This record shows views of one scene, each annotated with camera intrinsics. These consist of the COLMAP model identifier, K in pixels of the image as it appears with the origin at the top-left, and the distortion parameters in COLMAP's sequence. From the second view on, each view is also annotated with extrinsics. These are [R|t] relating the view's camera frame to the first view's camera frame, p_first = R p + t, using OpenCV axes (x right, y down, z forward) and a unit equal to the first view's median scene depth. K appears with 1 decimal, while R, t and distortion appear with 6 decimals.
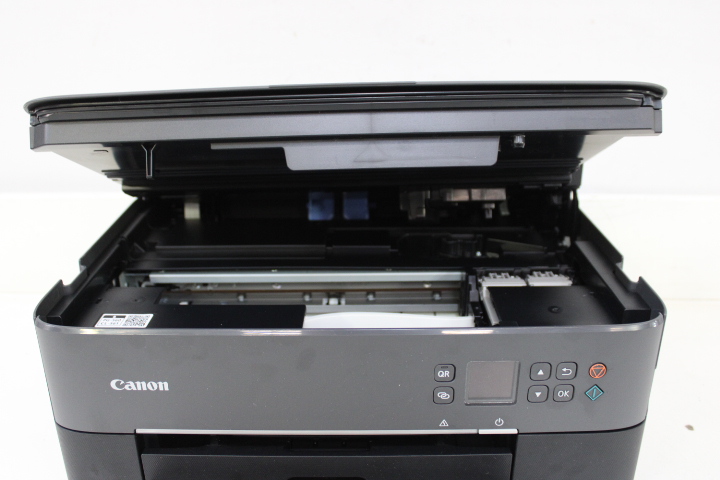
lens RADIAL K [[689.1, 0, 357.2], [0, 689.1, 239.0], [0, 0, 1]] dist [-0.101128, 0.011632]
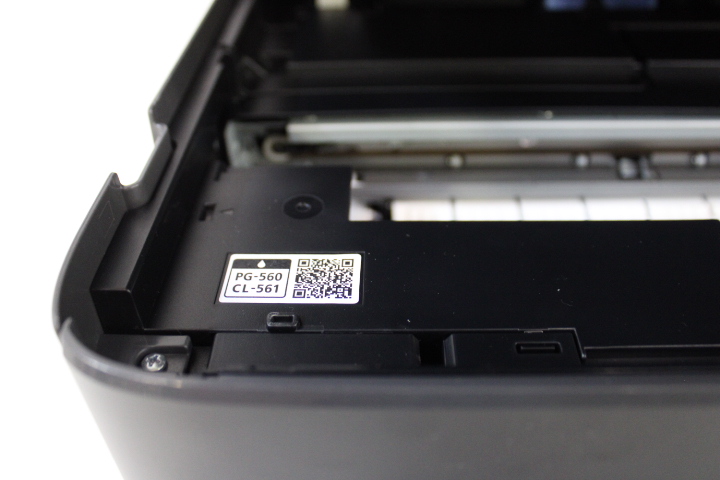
lens RADIAL K [[689.1, 0, 357.2], [0, 689.1, 239.0], [0, 0, 1]] dist [-0.101128, 0.011632]
pose [[0.999012, -0.002016, -0.044396, -0.233672], [0.014298, 0.960441, 0.278116, -0.004419], [0.042079, -0.278476, 0.959521, 0.519263]]
